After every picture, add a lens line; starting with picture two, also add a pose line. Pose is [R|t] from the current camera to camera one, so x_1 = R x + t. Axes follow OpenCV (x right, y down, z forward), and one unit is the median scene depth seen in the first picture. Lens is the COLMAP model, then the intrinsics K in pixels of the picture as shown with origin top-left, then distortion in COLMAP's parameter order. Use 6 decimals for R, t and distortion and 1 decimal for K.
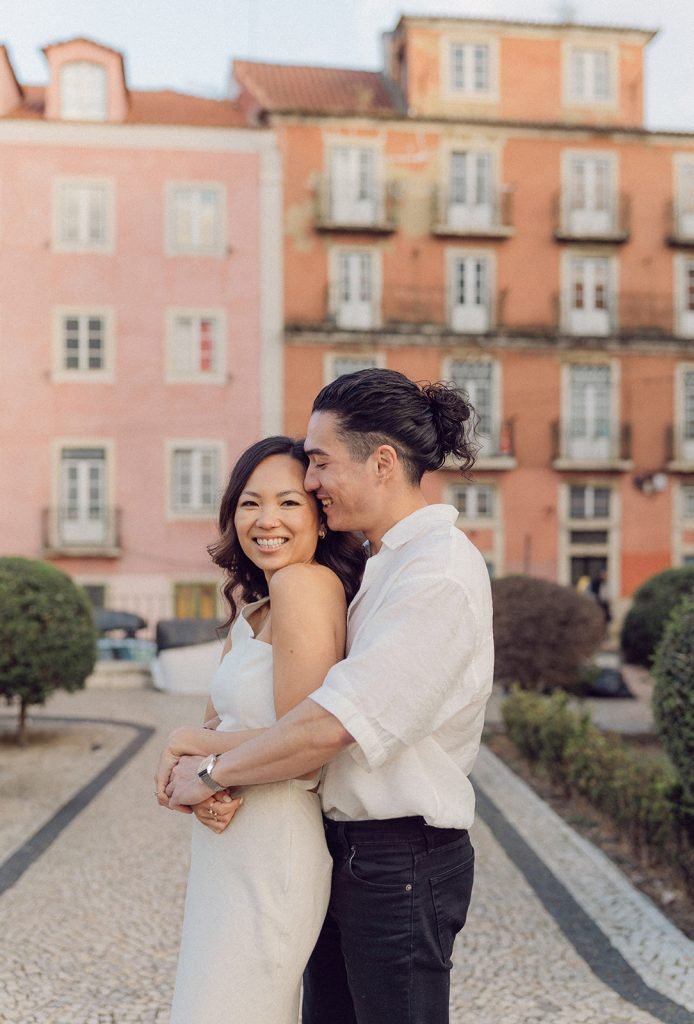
lens RADIAL K [[705.8, 0, 347.0], [0, 705.8, 512.0], [0, 0, 1]] dist [0.130415, 0.000338]
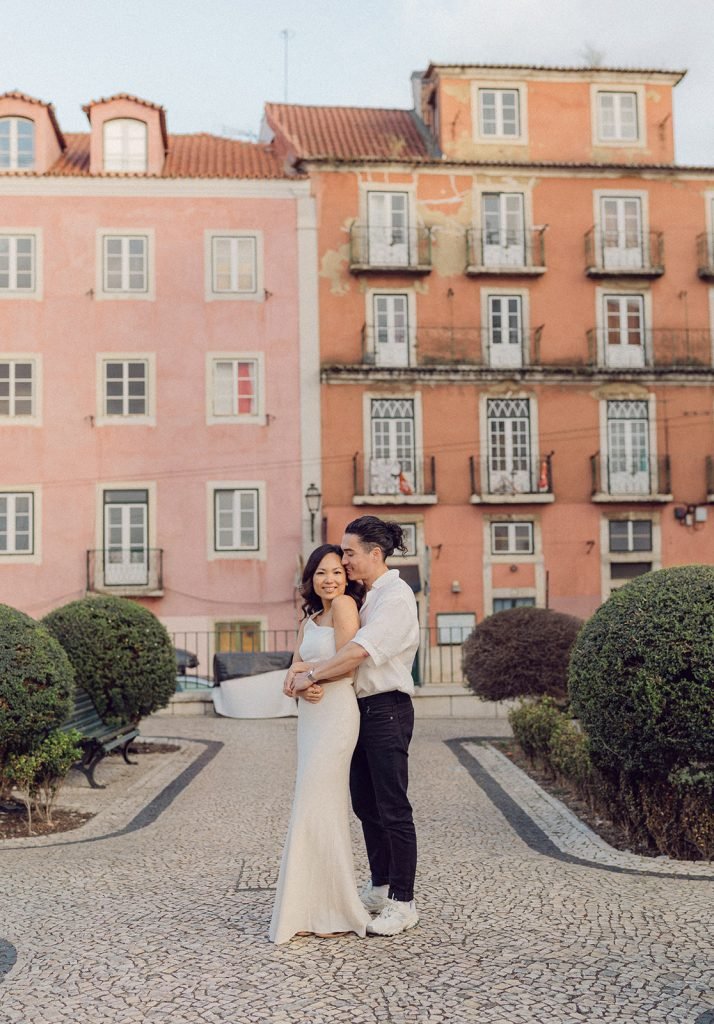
lens RADIAL K [[830.2, 0, 357.0], [0, 830.2, 512.0], [0, 0, 1]] dist [0.086023, 0.001081]
pose [[0.998771, -0.021215, -0.044802, 0.010467], [0.019540, 0.999106, -0.037499, -0.009477], [0.045558, 0.036577, 0.998292, -0.169220]]
